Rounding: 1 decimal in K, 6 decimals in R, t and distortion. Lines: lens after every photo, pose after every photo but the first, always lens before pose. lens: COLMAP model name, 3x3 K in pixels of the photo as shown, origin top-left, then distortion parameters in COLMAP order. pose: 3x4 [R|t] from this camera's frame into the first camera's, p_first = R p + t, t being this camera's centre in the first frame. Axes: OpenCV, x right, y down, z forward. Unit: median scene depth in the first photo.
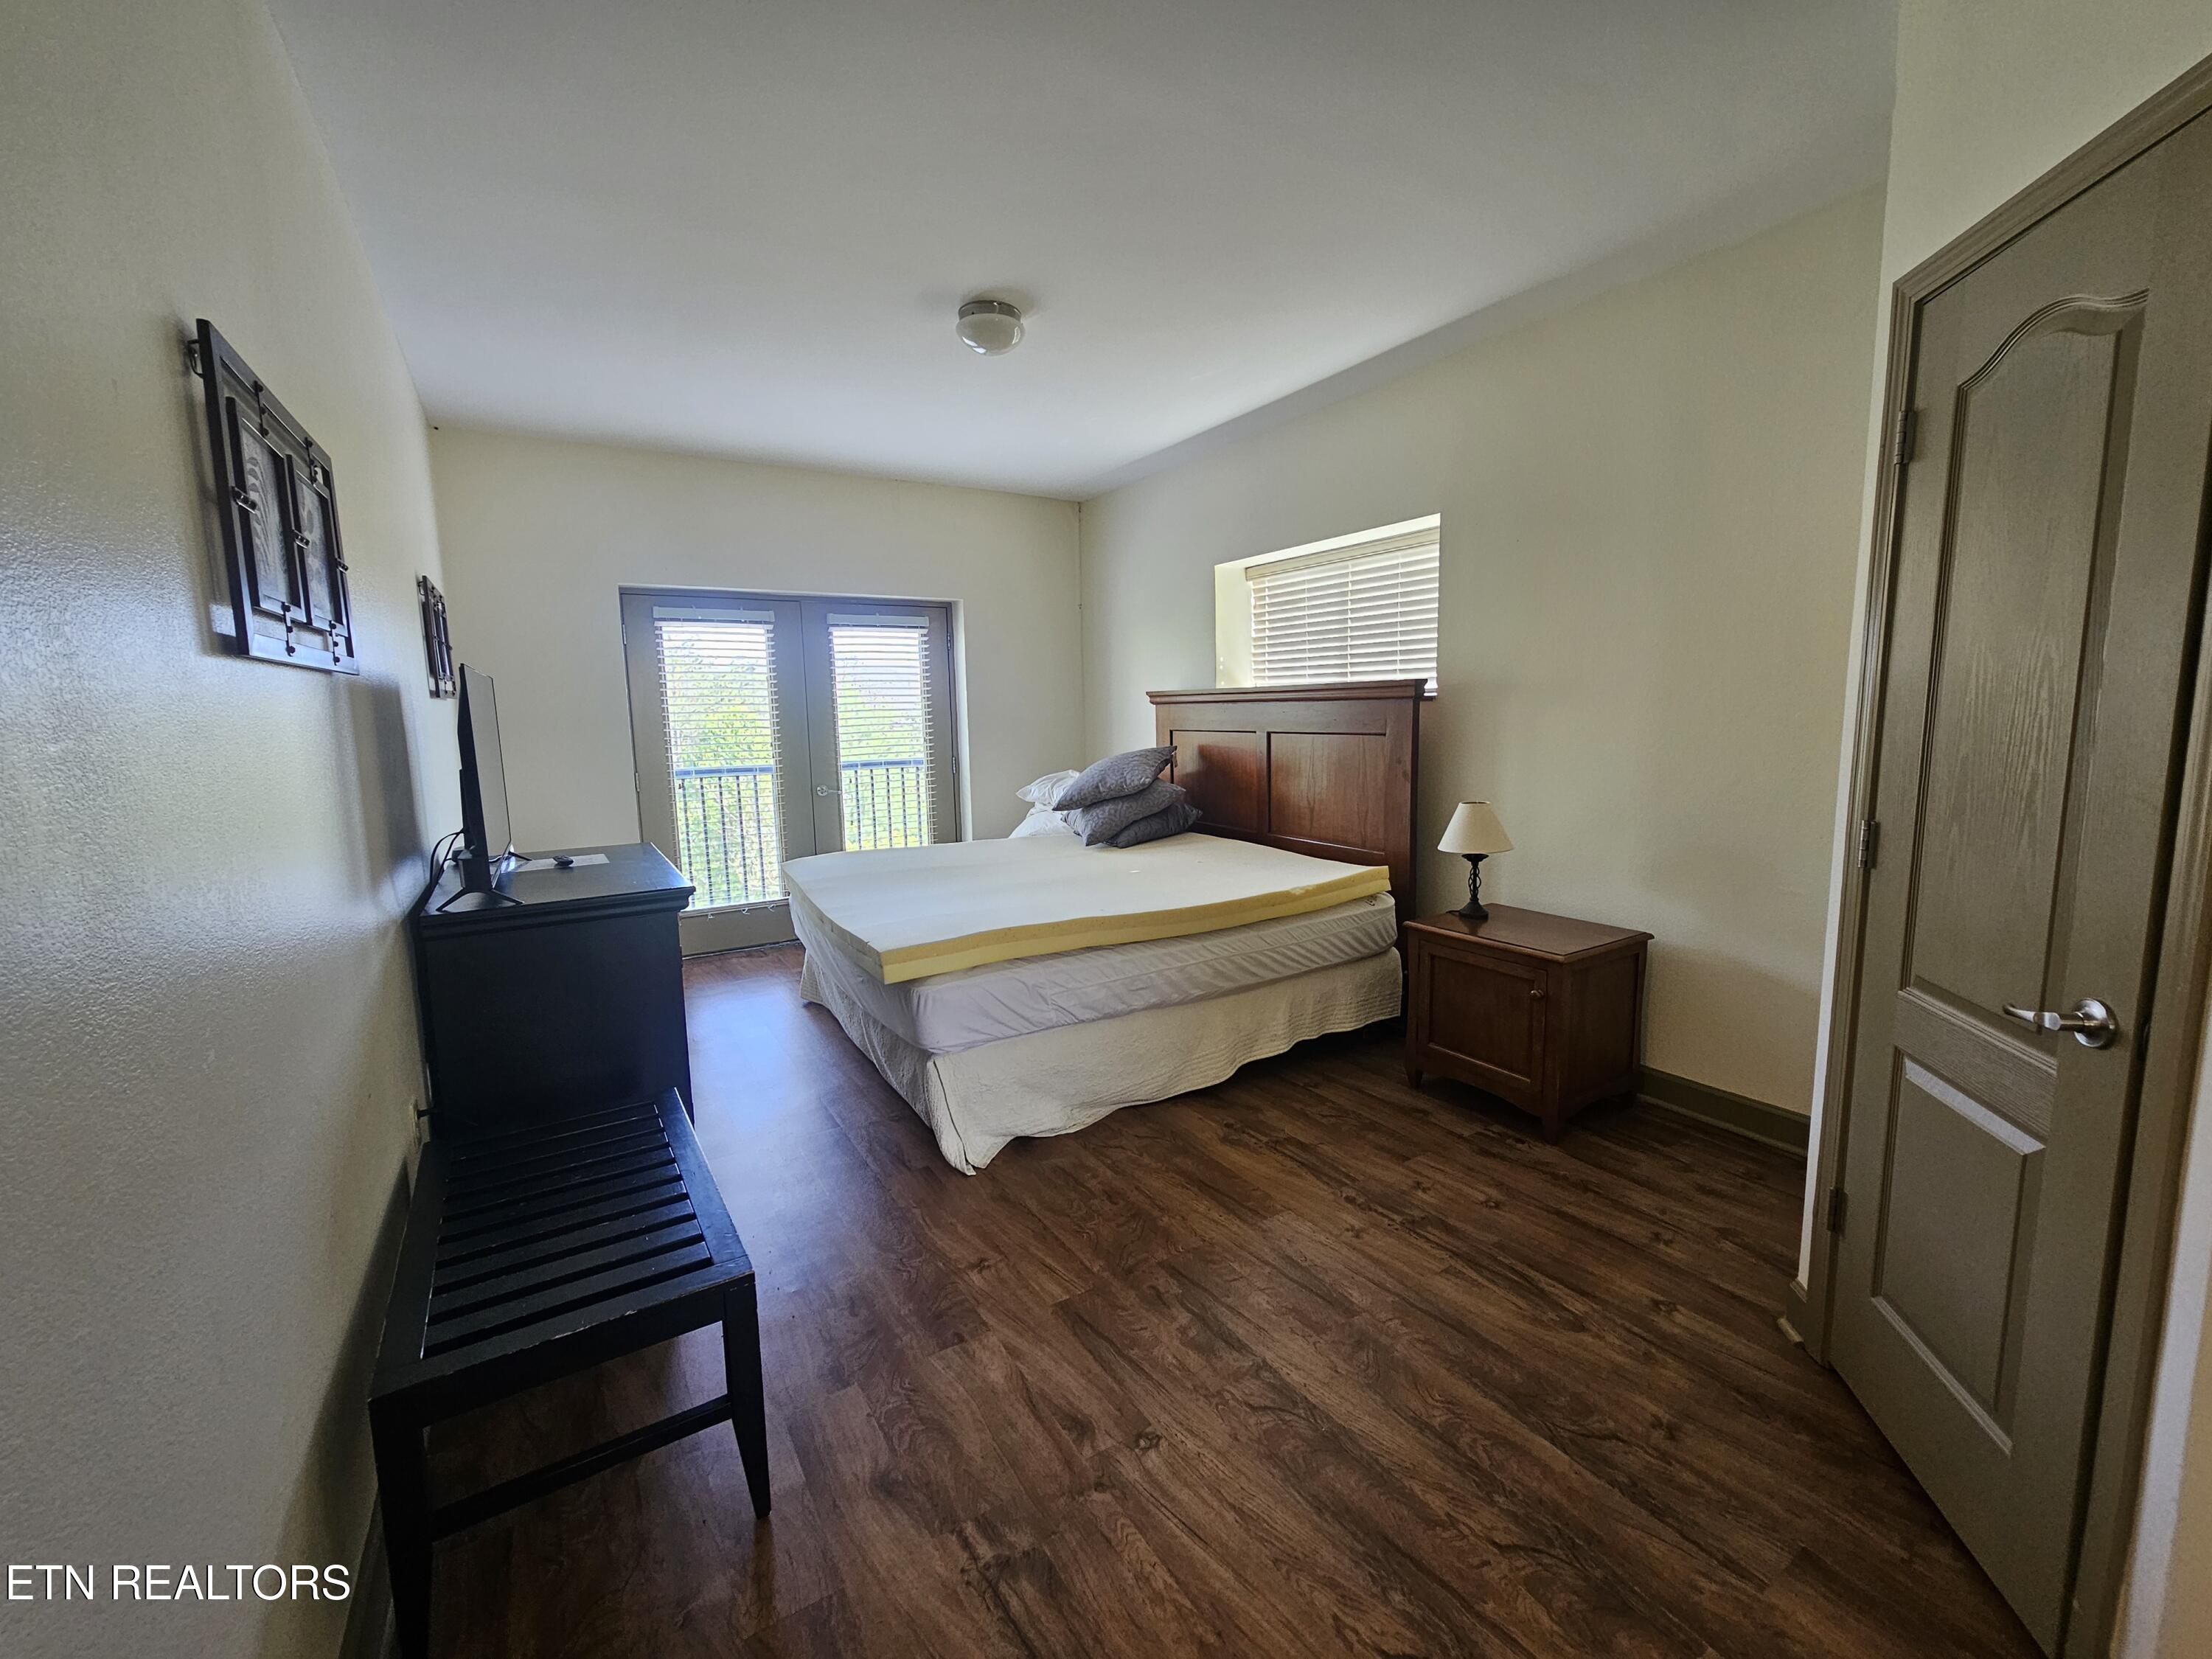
lens RADIAL K [[898.8, 0, 1122.6], [0, 898.8, 828.3], [0, 0, 1]] dist [-0.004089, 0.000506]
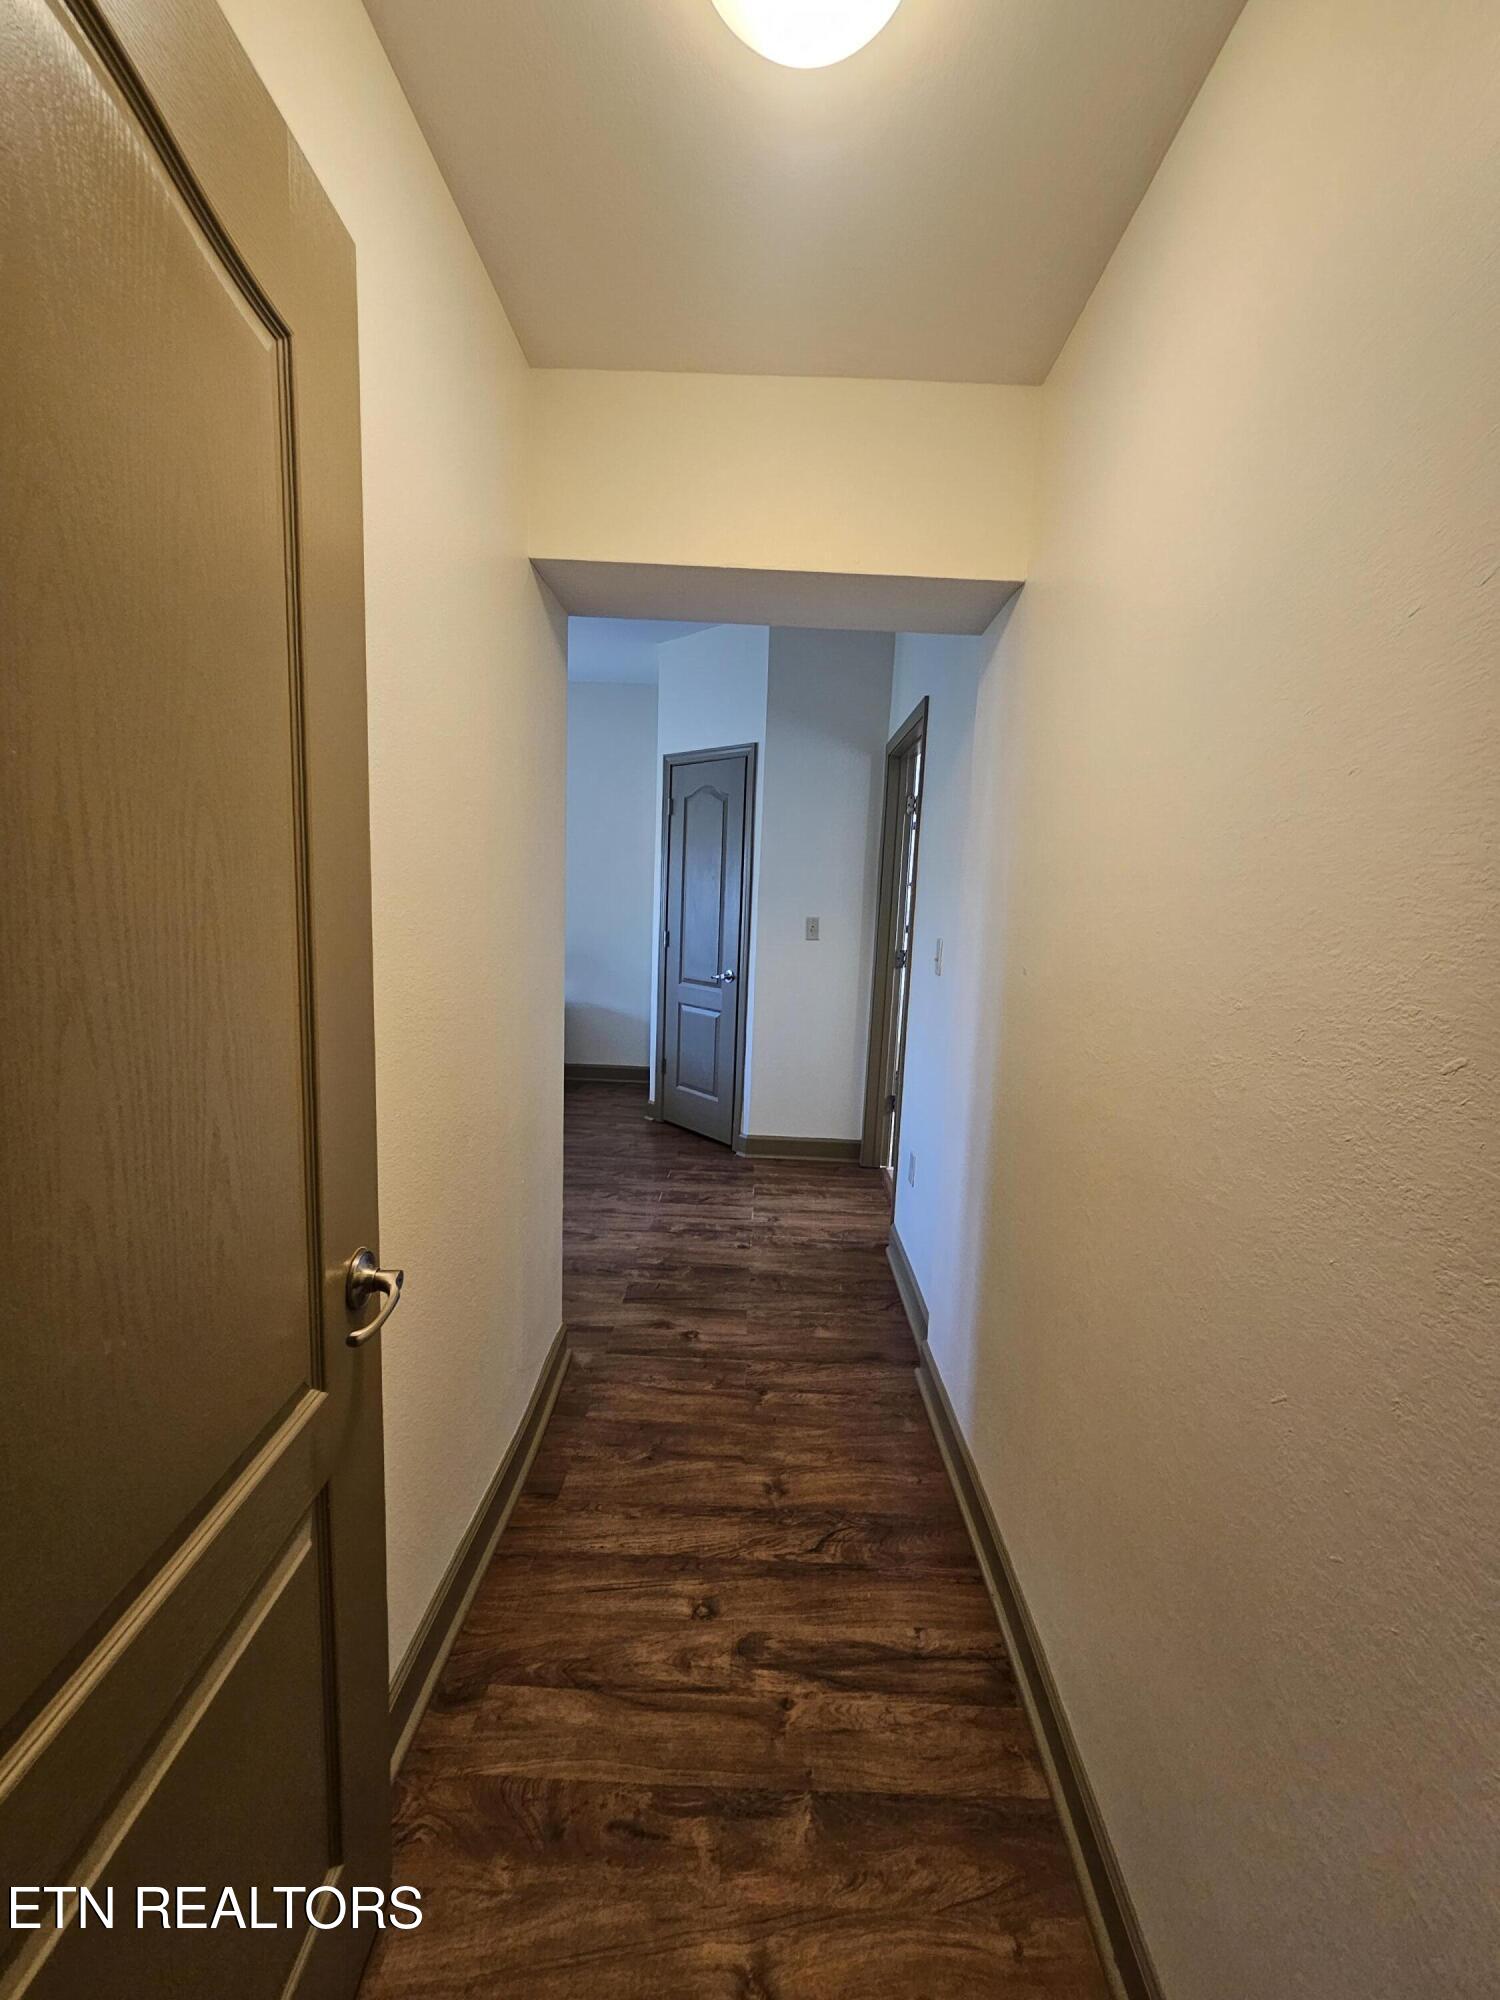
lens RADIAL K [[812.6, 0, 751.3], [0, 812.6, 998.1], [0, 0, 1]] dist [-0.004089, 0.000506]
pose [[0.554506, -0.071440, 0.829108, -1.385892], [0.059462, 0.997163, 0.046153, 0.118959], [-0.830053, 0.023709, 0.557181, -0.810119]]
